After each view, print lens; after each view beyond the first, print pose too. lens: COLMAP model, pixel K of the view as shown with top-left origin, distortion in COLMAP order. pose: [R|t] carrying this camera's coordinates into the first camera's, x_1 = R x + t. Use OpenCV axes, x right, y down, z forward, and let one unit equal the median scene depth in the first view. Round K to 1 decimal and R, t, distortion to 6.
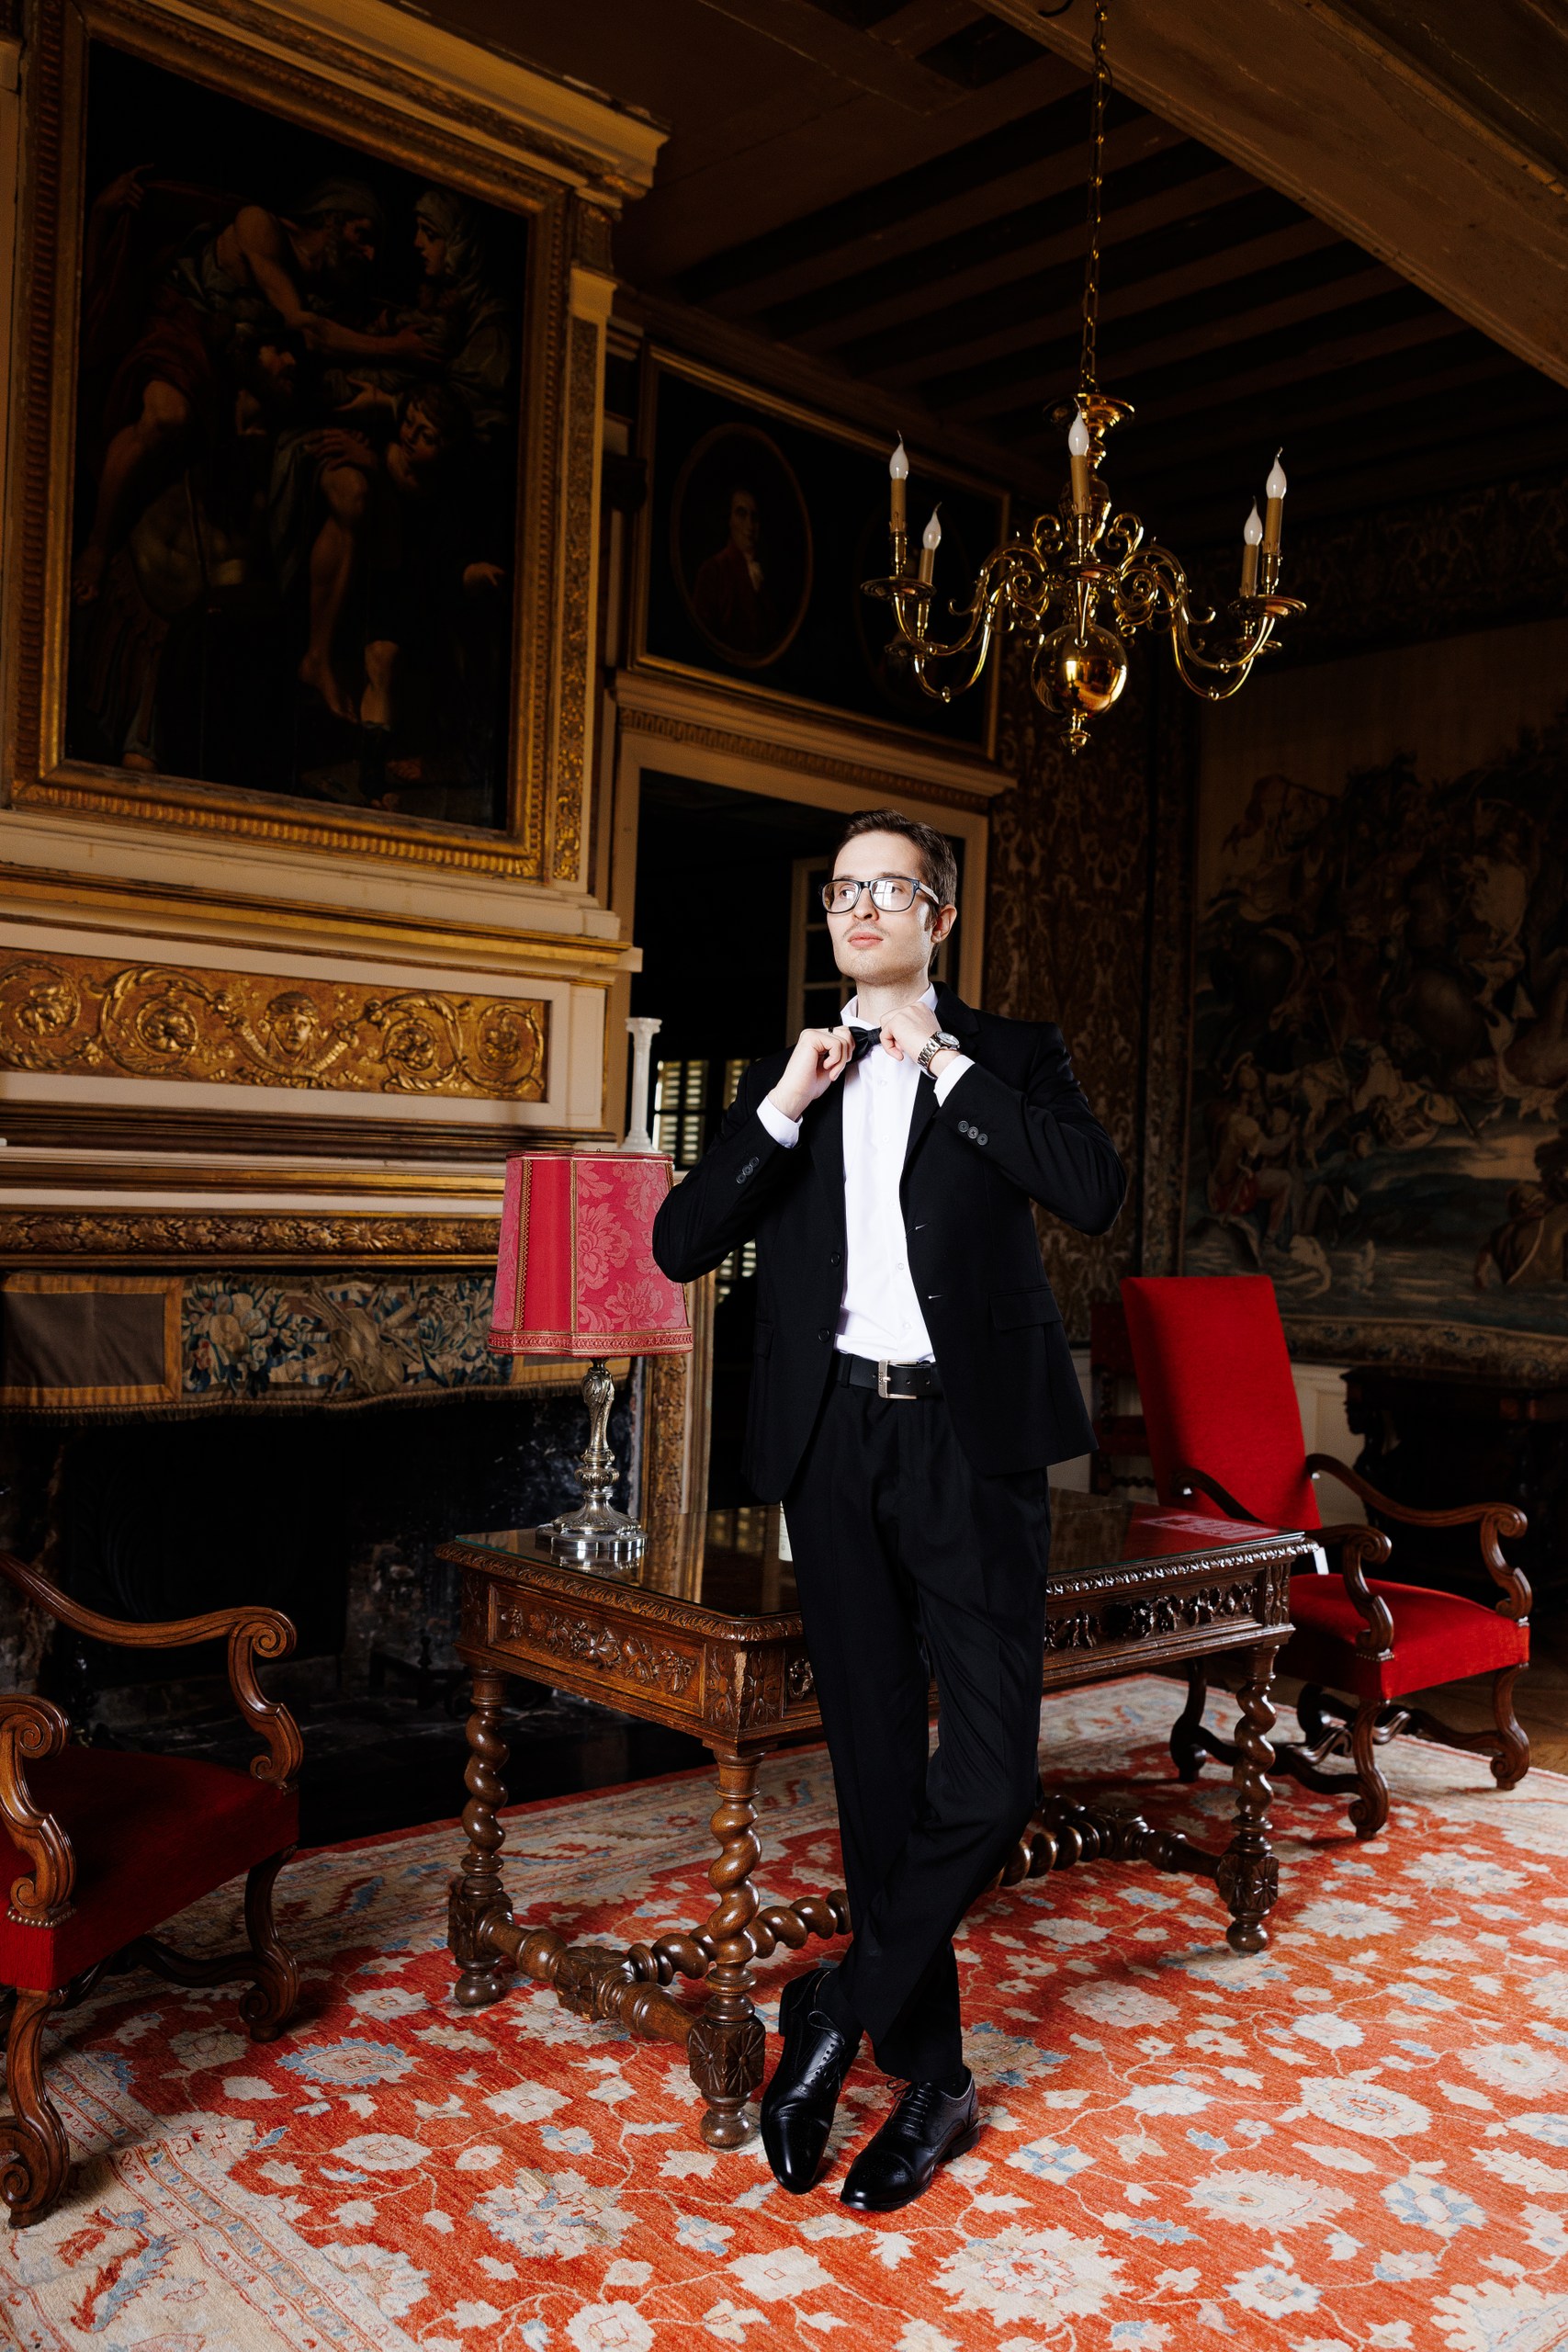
lens RADIAL K [[2041.7, 0, 784.0], [0, 2041.7, 1176.0], [0, 0, 1]] dist [-0.005316, 0.004522]
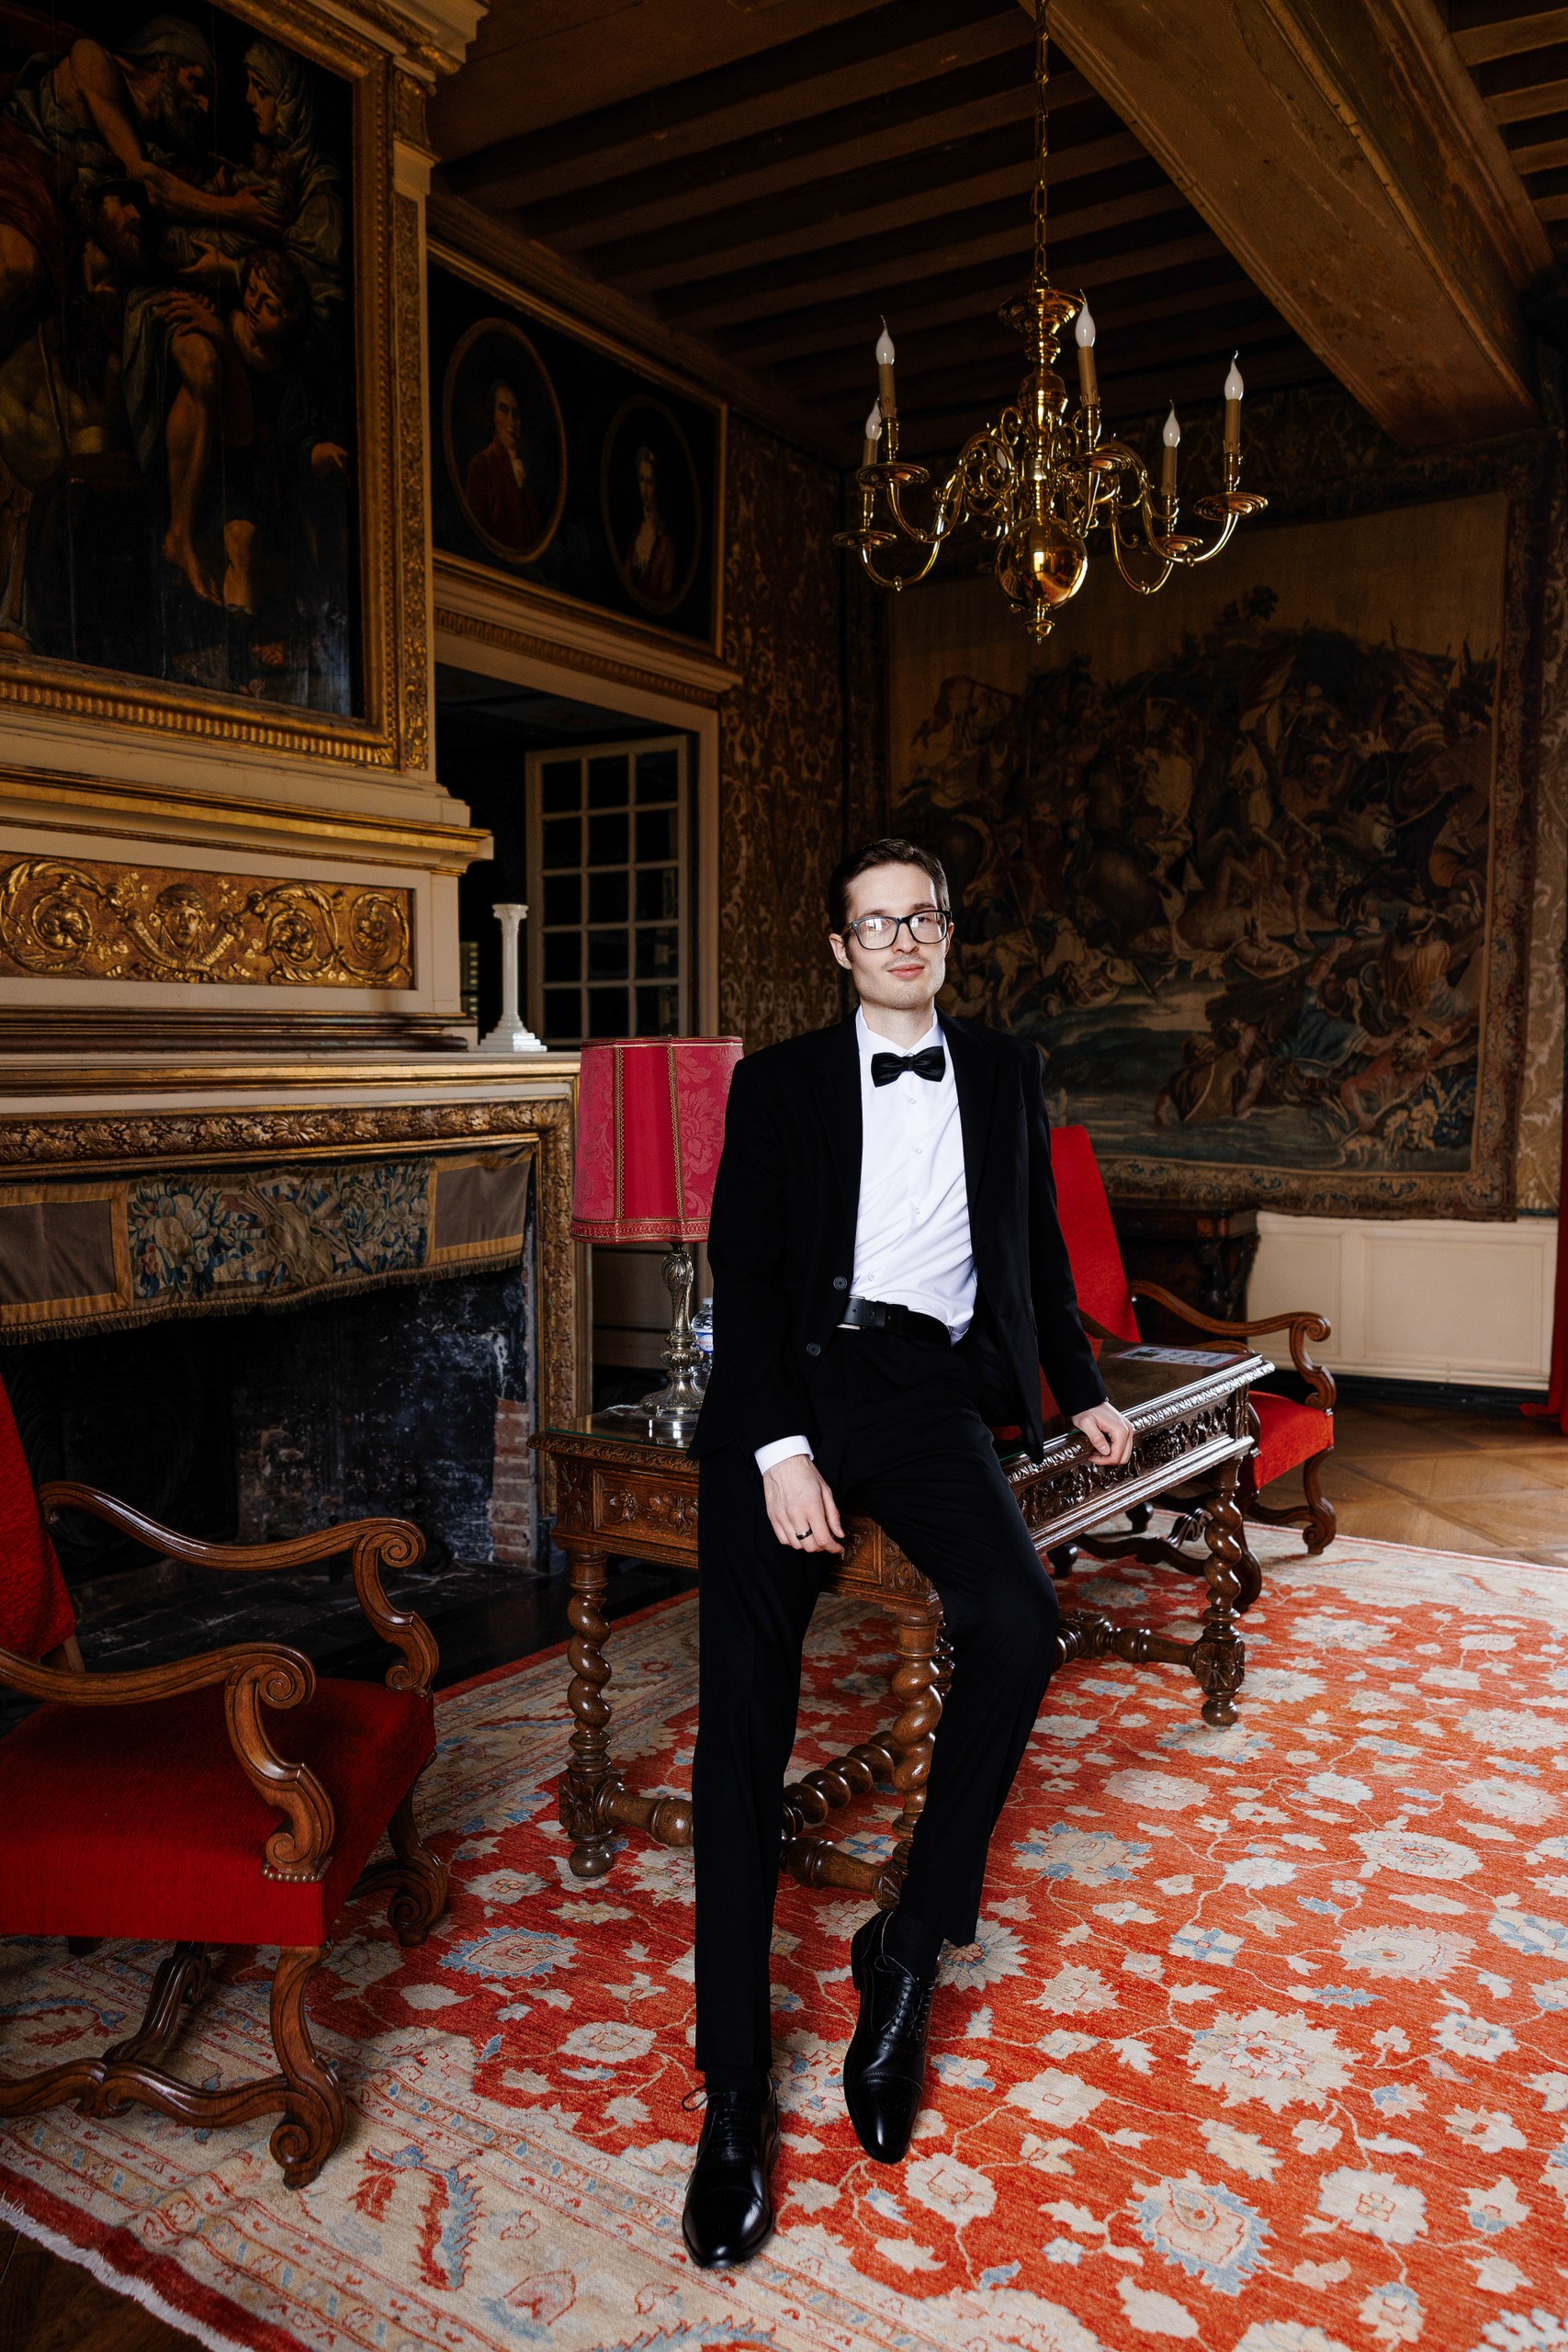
lens RADIAL K [[1801.3, 0, 777.3], [0, 1801.3, 1179.7], [0, 0, 1]] dist [-0.005574, 0.004815]
pose [[0.970813, -0.055178, 0.233405, -0.182480], [0.037293, 0.996068, 0.080359, -0.008135], [-0.236921, -0.069309, 0.969053, 0.090767]]
